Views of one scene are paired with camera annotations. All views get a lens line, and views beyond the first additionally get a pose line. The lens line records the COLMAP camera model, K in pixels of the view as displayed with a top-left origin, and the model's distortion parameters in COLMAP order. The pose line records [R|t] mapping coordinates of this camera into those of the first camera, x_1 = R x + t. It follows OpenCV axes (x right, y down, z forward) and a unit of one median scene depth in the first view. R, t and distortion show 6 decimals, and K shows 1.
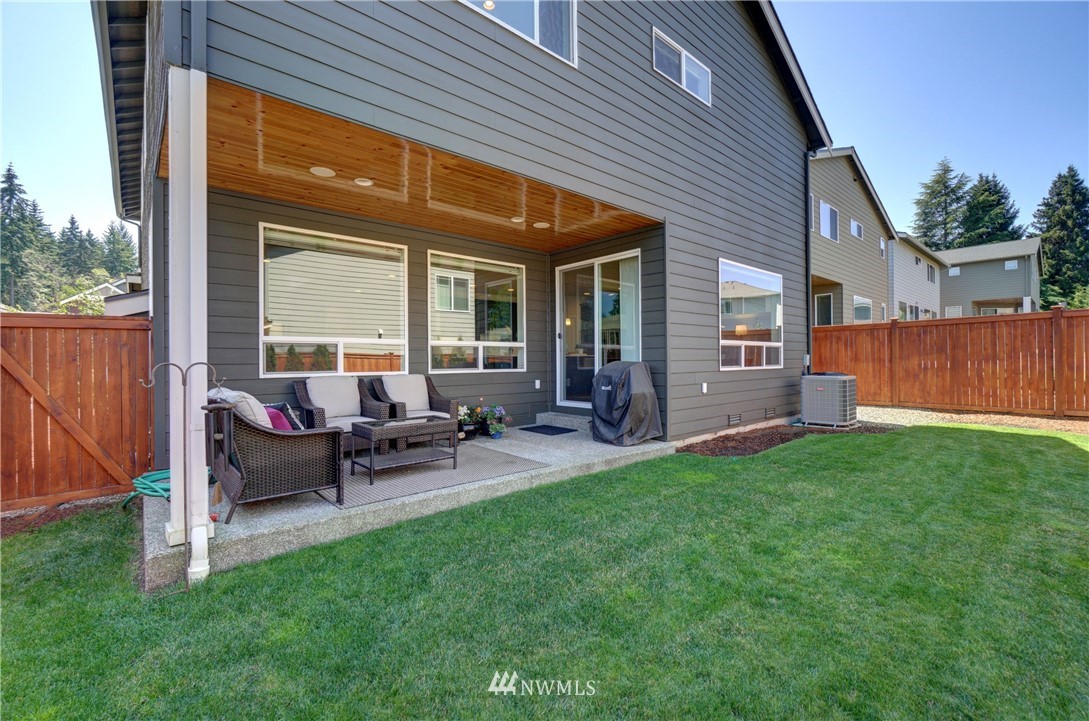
lens RADIAL K [[465.6, 0, 542.0], [0, 465.6, 358.5], [0, 0, 1]] dist [-0.001081, 0.000084]
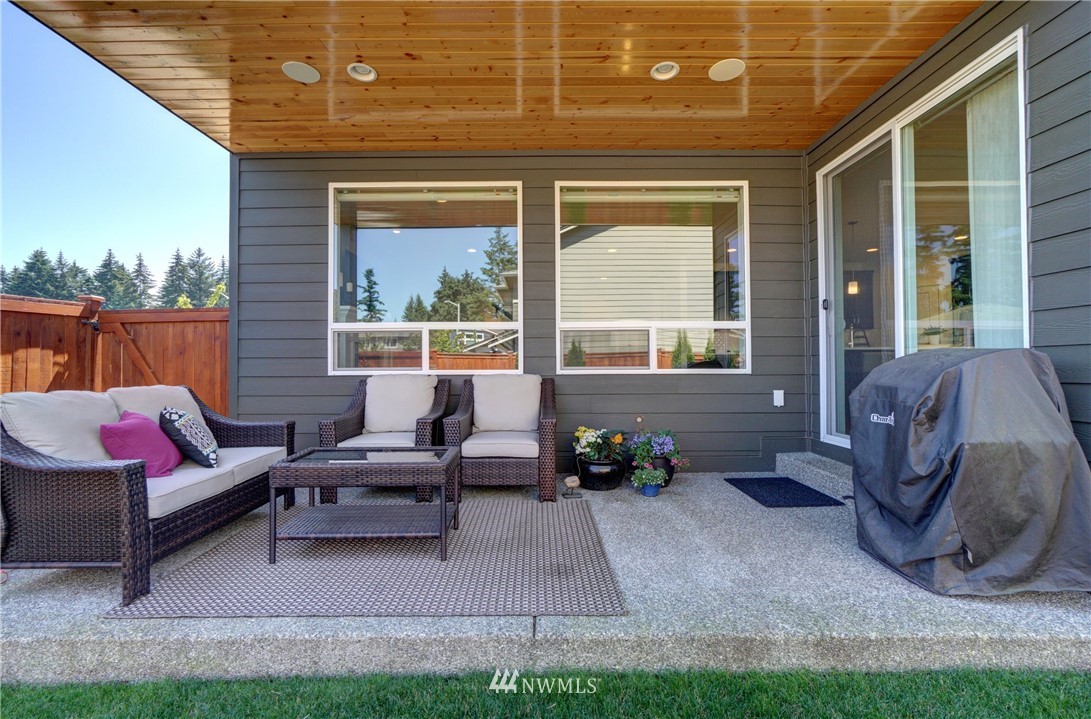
lens RADIAL K [[473.6, 0, 540.8], [0, 473.6, 354.9], [0, 0, 1]] dist [0.000922, 0.000452]
pose [[0.754486, -0.009702, -0.656245, 0.180964], [0.001676, 0.999916, -0.012855, 0.015570], [0.656314, 0.008599, 0.754439, 0.523990]]
